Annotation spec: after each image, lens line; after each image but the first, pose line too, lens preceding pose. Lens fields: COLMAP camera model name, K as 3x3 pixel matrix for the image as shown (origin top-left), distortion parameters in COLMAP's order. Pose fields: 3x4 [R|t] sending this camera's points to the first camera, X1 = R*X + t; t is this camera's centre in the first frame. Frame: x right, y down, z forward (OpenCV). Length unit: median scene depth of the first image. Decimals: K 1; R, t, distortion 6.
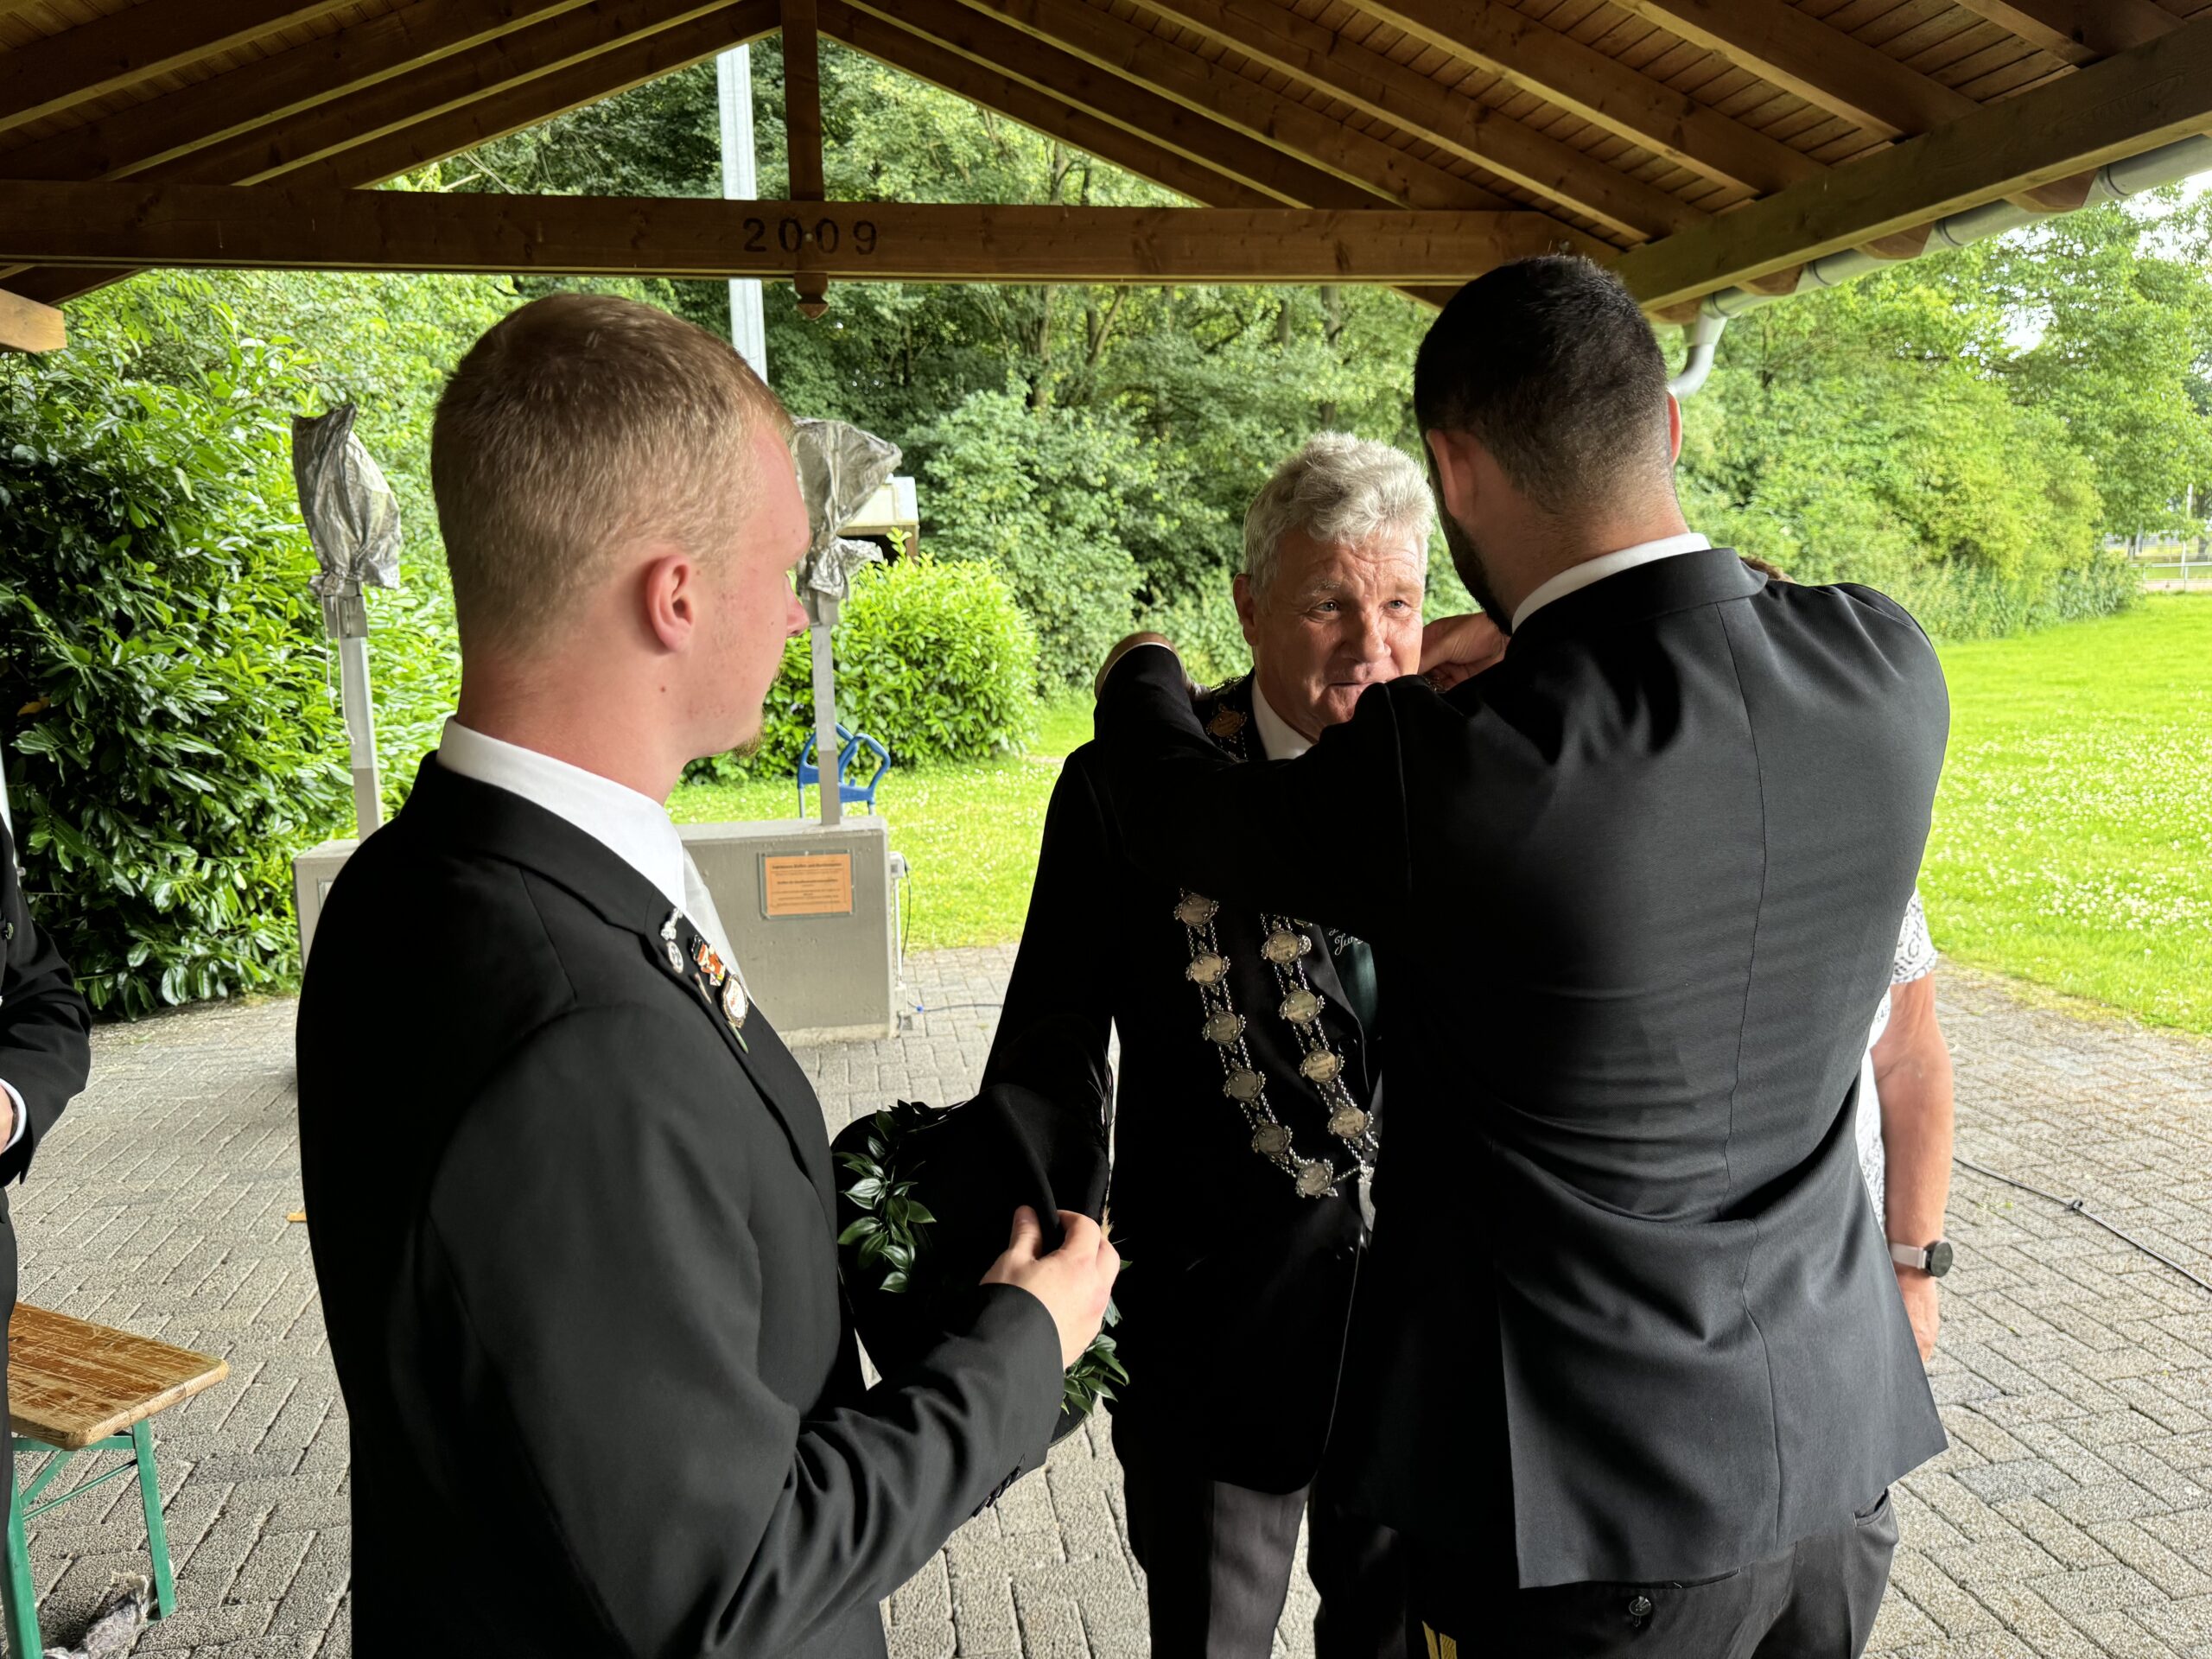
lens RADIAL K [[1563.6, 0, 1107.2], [0, 1563.6, 837.4], [0, 0, 1]] dist [0.037162, -0.042014]
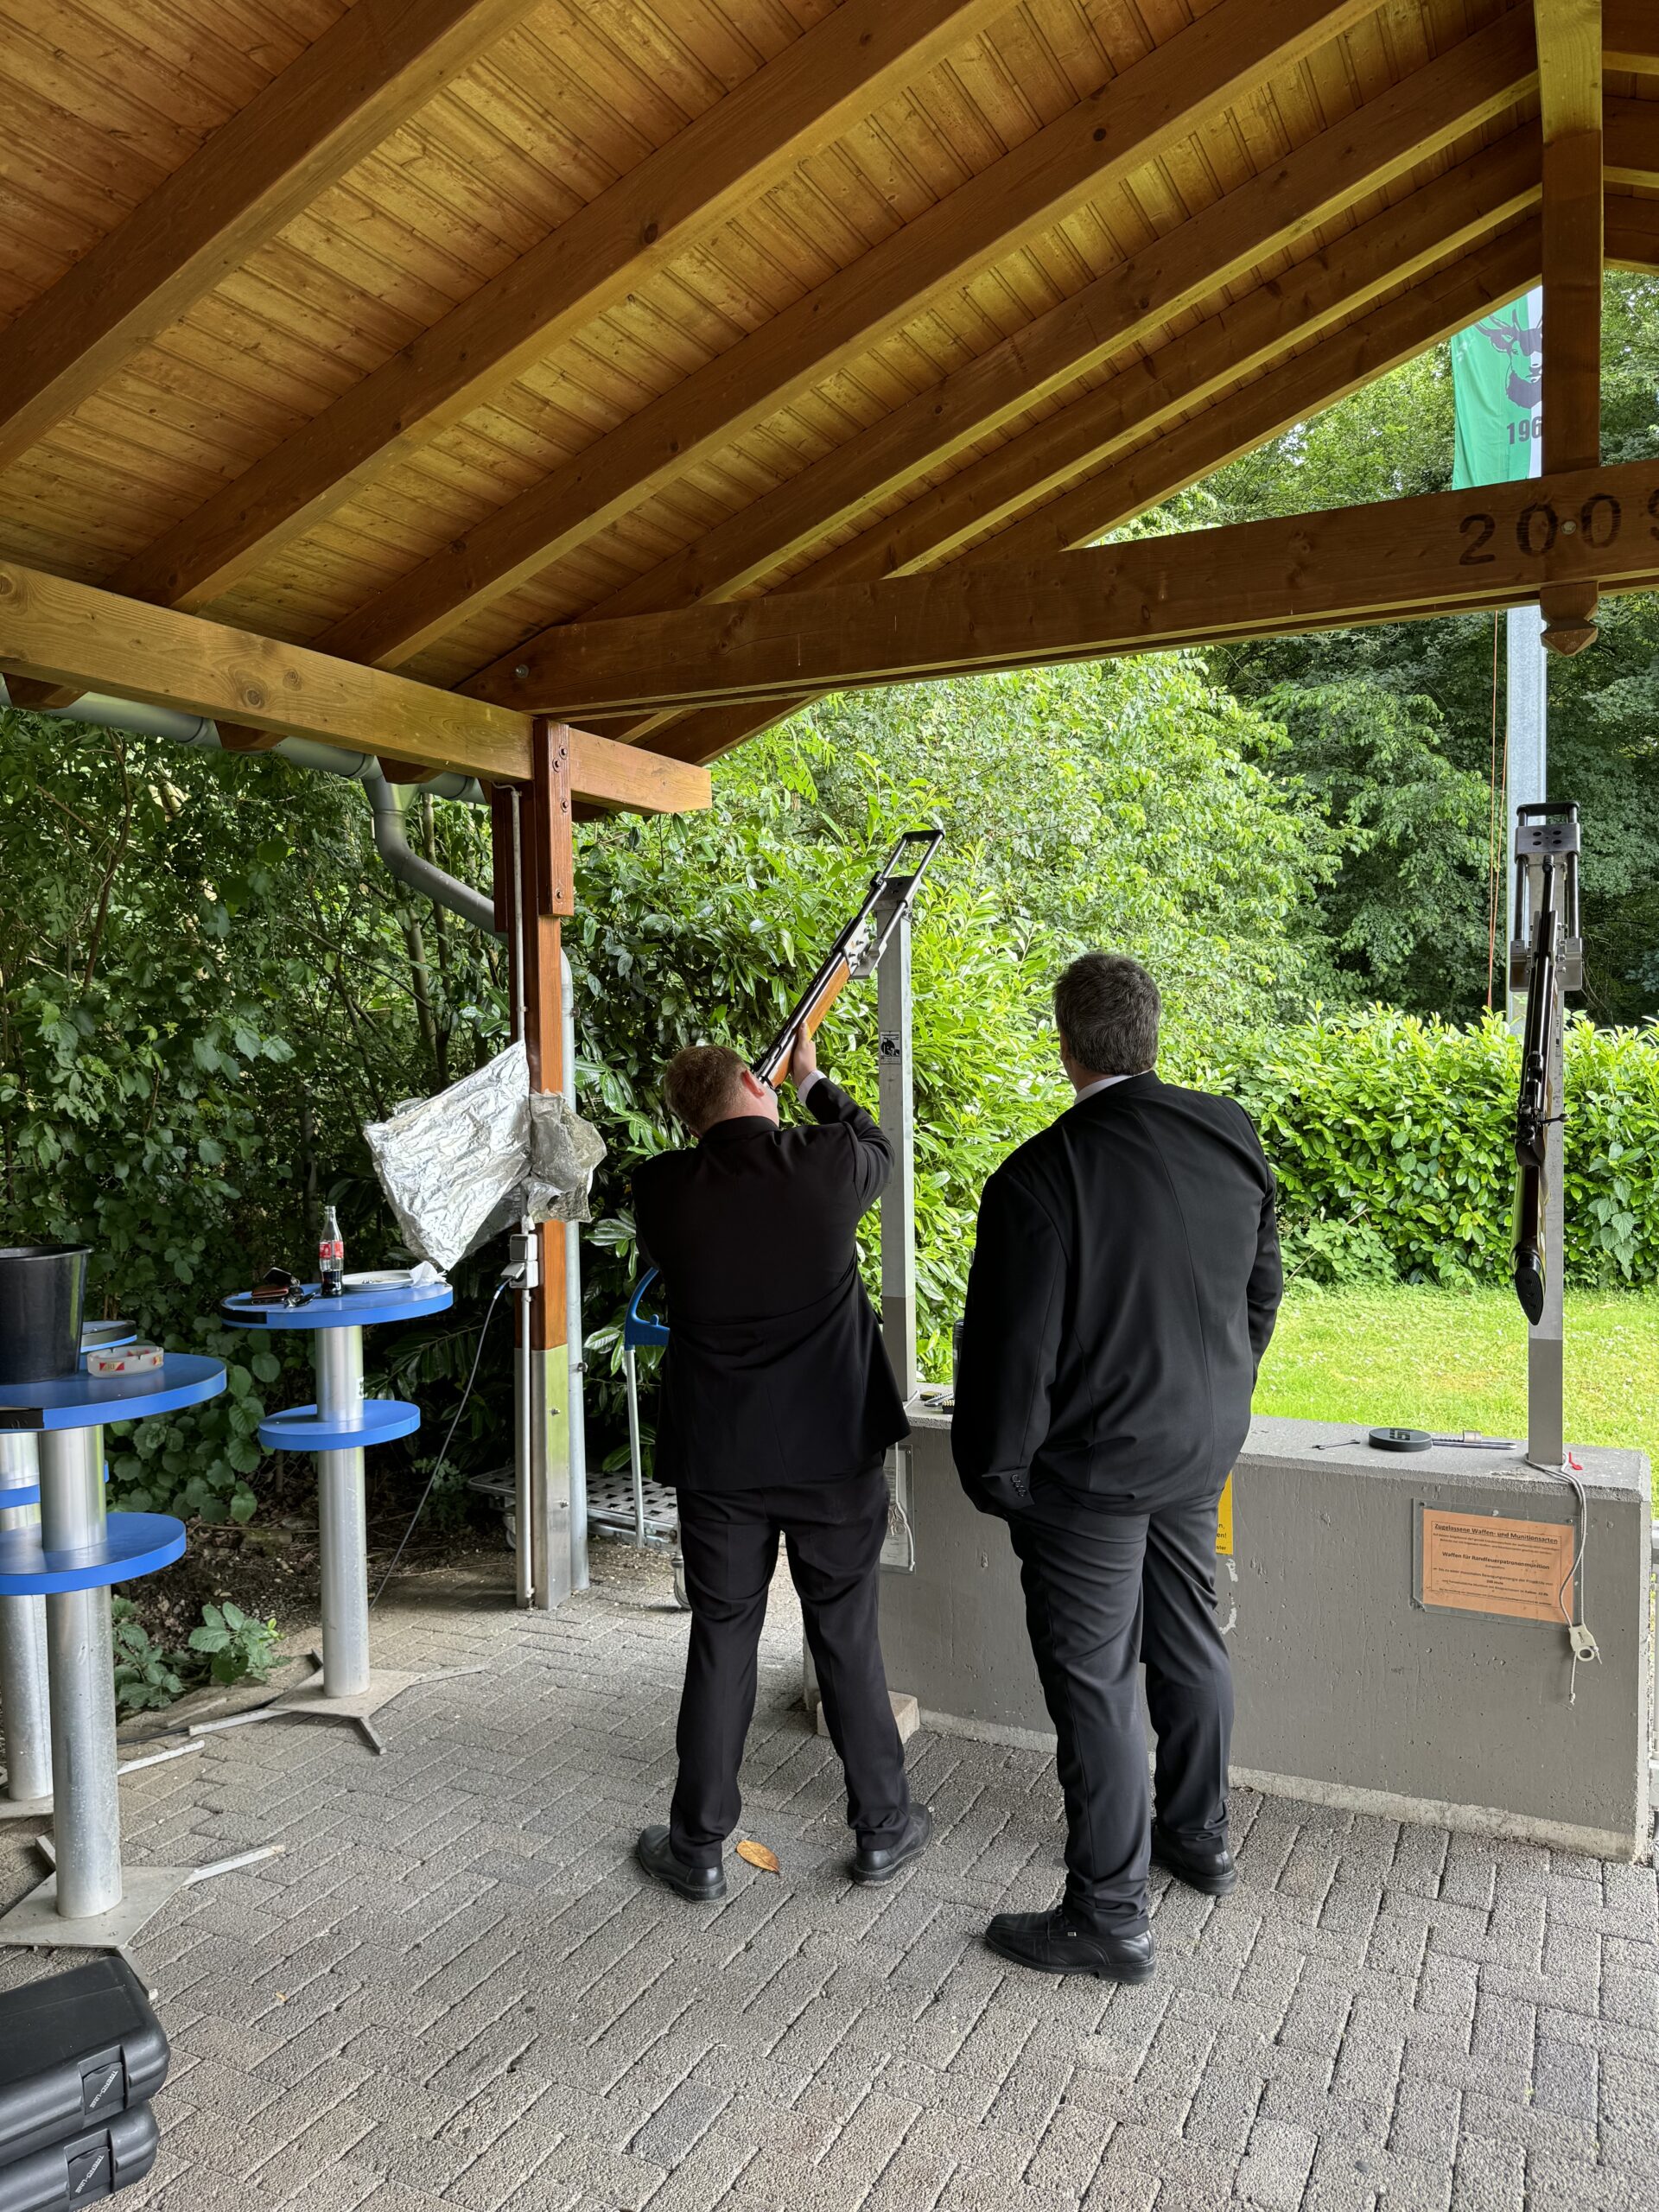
lens RADIAL K [[1563.6, 0, 829.3], [0, 1563.6, 1110.1], [0, 0, 1]] dist [0.037162, -0.042014]
pose [[0.802112, 0.035032, -0.596145, -0.034872], [-0.098922, 0.992281, -0.074789, -0.060465], [0.588923, 0.118961, 0.799386, 0.286264]]
